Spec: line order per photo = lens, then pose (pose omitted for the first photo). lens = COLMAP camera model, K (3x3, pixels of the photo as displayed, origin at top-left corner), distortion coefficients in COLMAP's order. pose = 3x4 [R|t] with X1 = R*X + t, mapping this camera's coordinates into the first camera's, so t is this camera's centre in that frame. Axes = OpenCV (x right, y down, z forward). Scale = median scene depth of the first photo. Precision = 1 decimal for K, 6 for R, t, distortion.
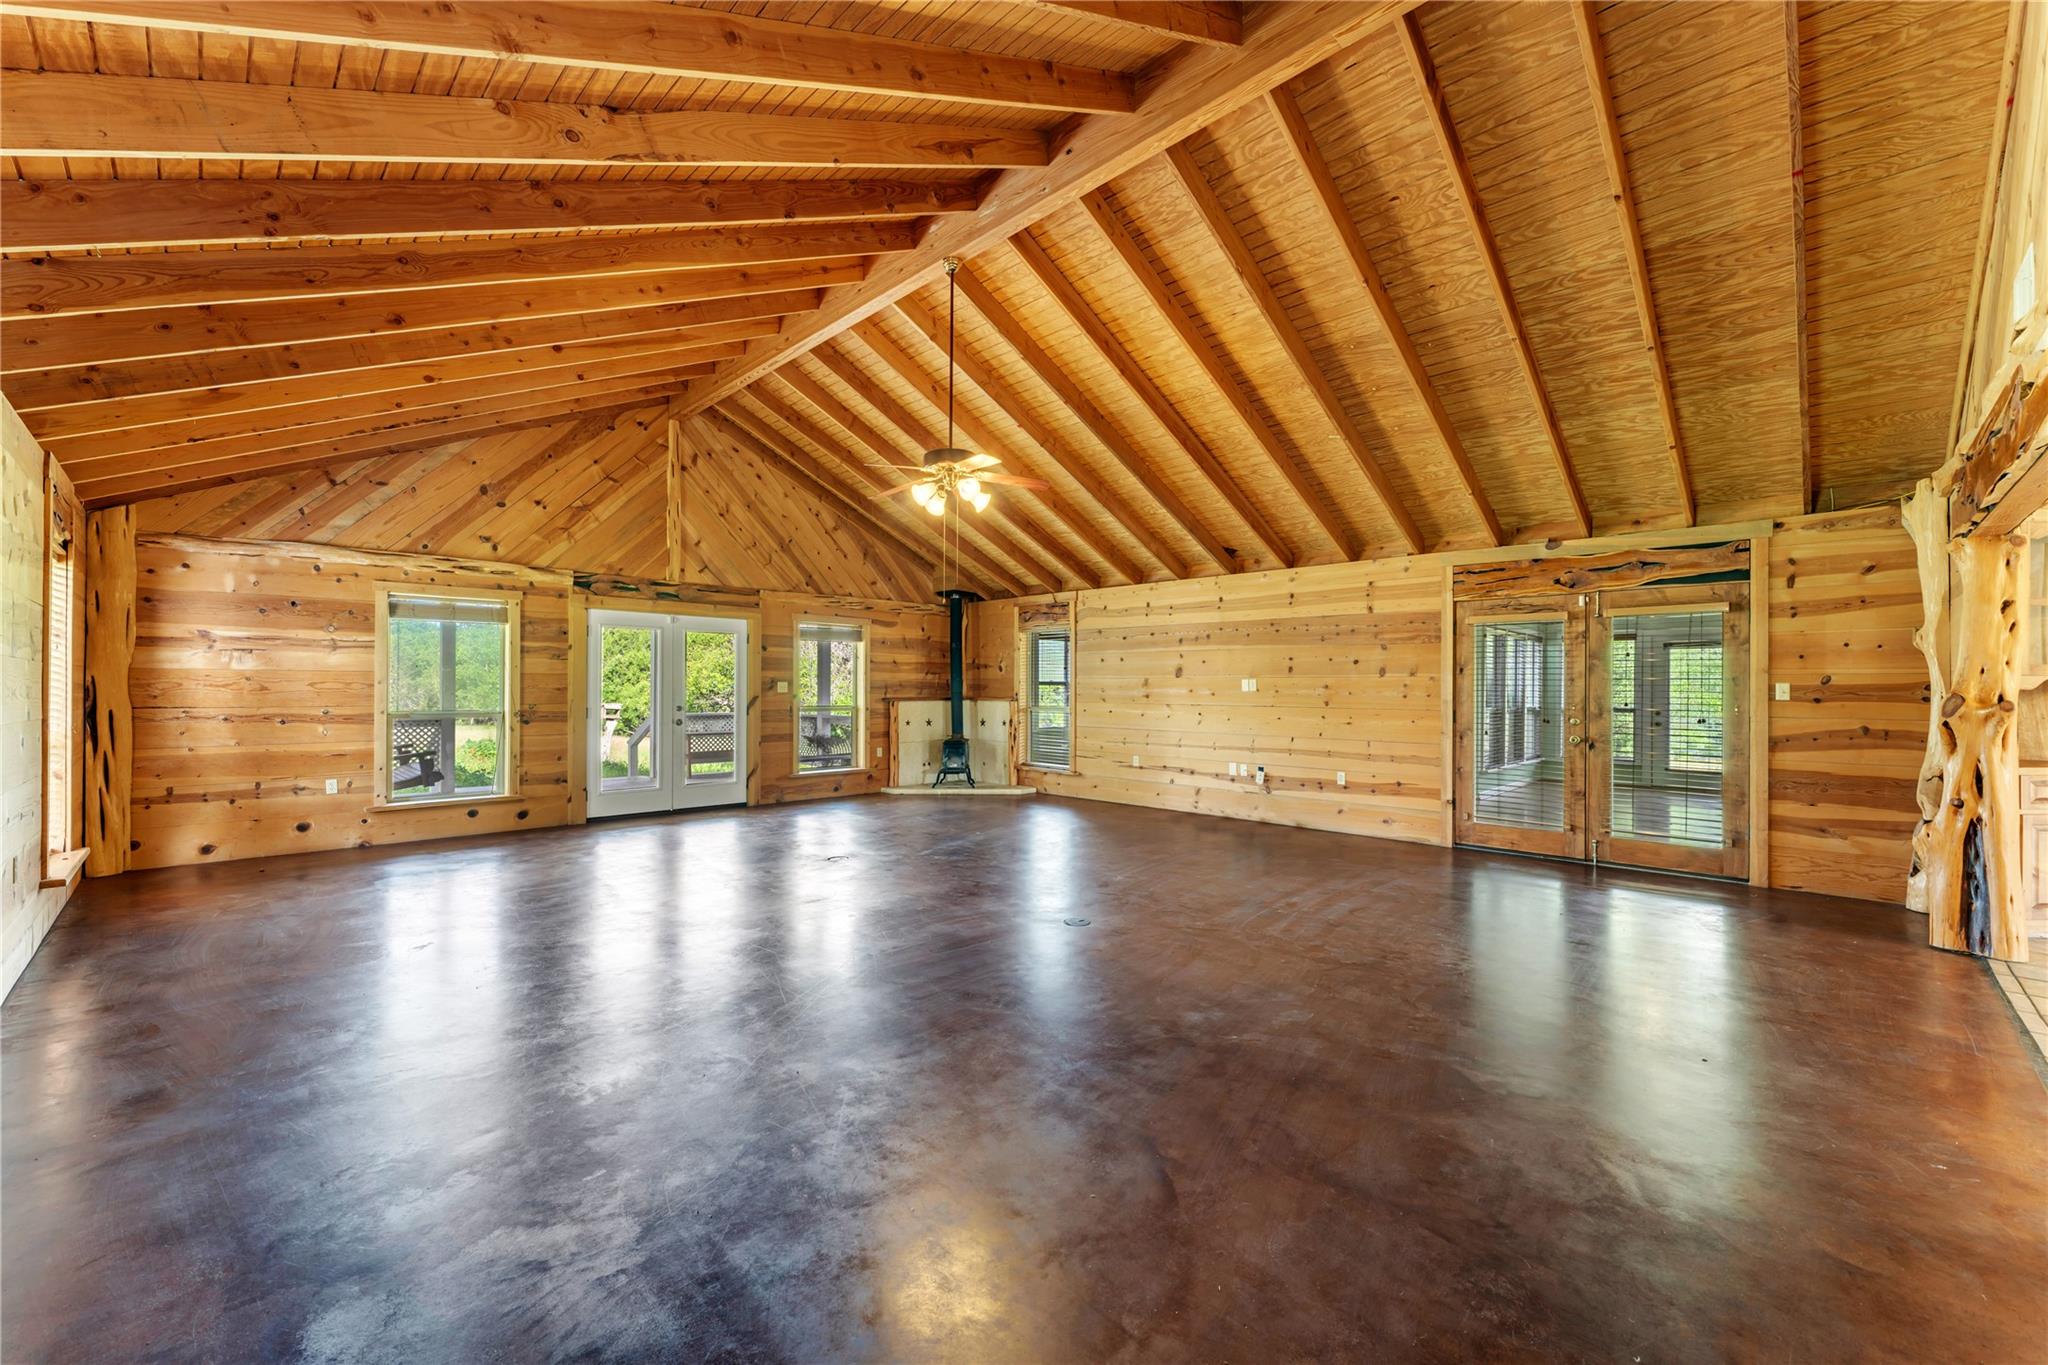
lens RADIAL K [[804.6, 0, 1012.5], [0, 804.6, 691.9], [0, 0, 1]] dist [0.000891, -0.000118]
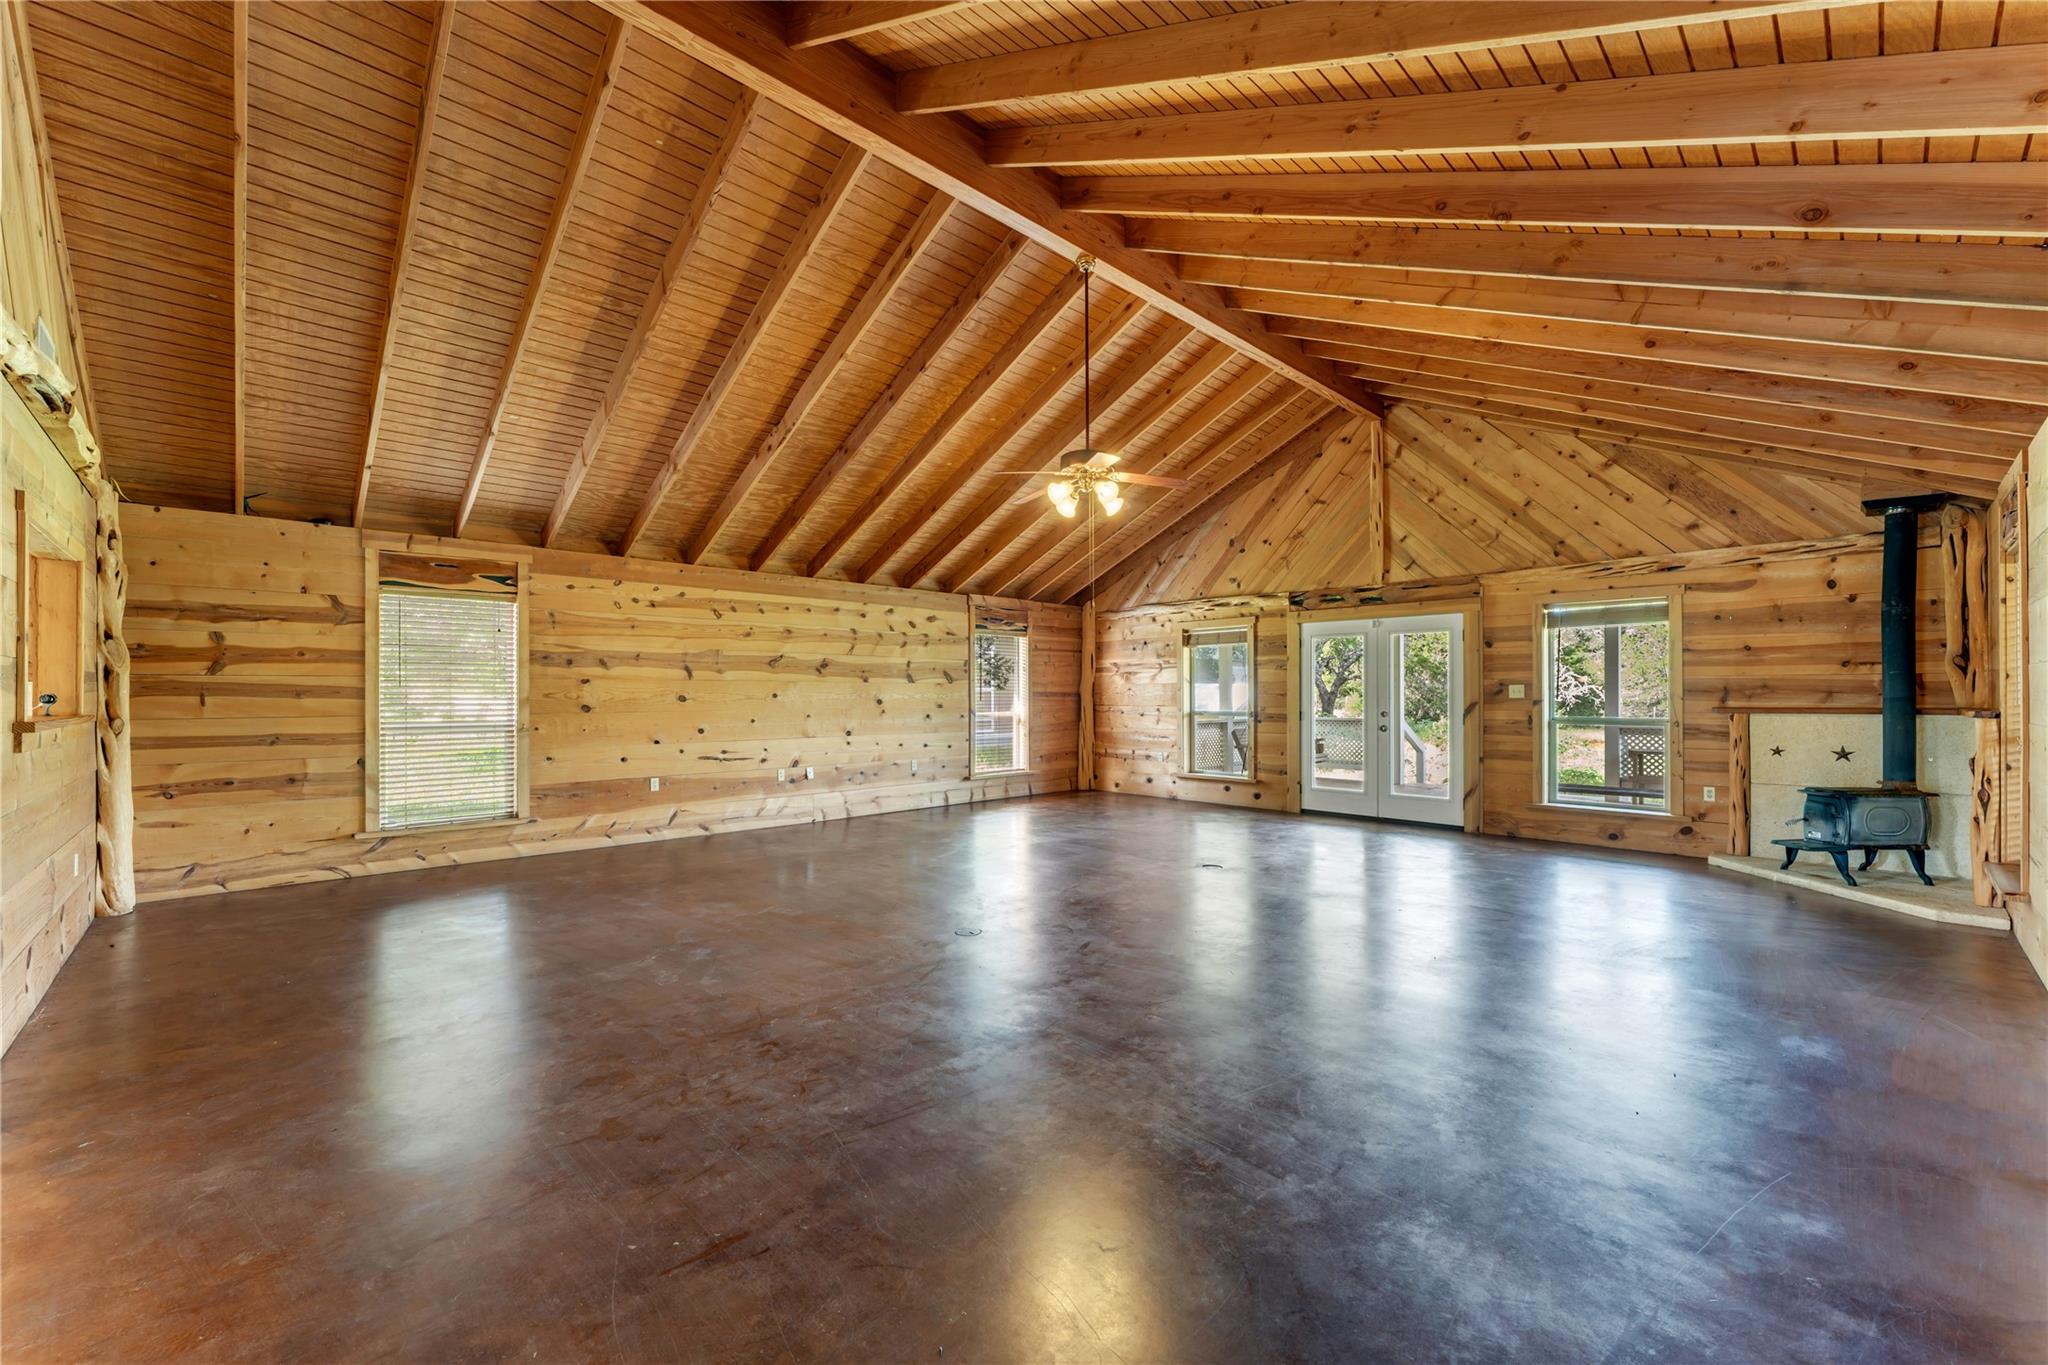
lens RADIAL K [[804.6, 0, 1020.7], [0, 804.6, 696.0], [0, 0, 1]] dist [0.000891, -0.000118]
pose [[-0.009581, -0.001770, -0.999953, 0.586515], [-0.001603, 0.999997, -0.001755, 0.001144], [0.999953, 0.001587, -0.009584, 0.596687]]
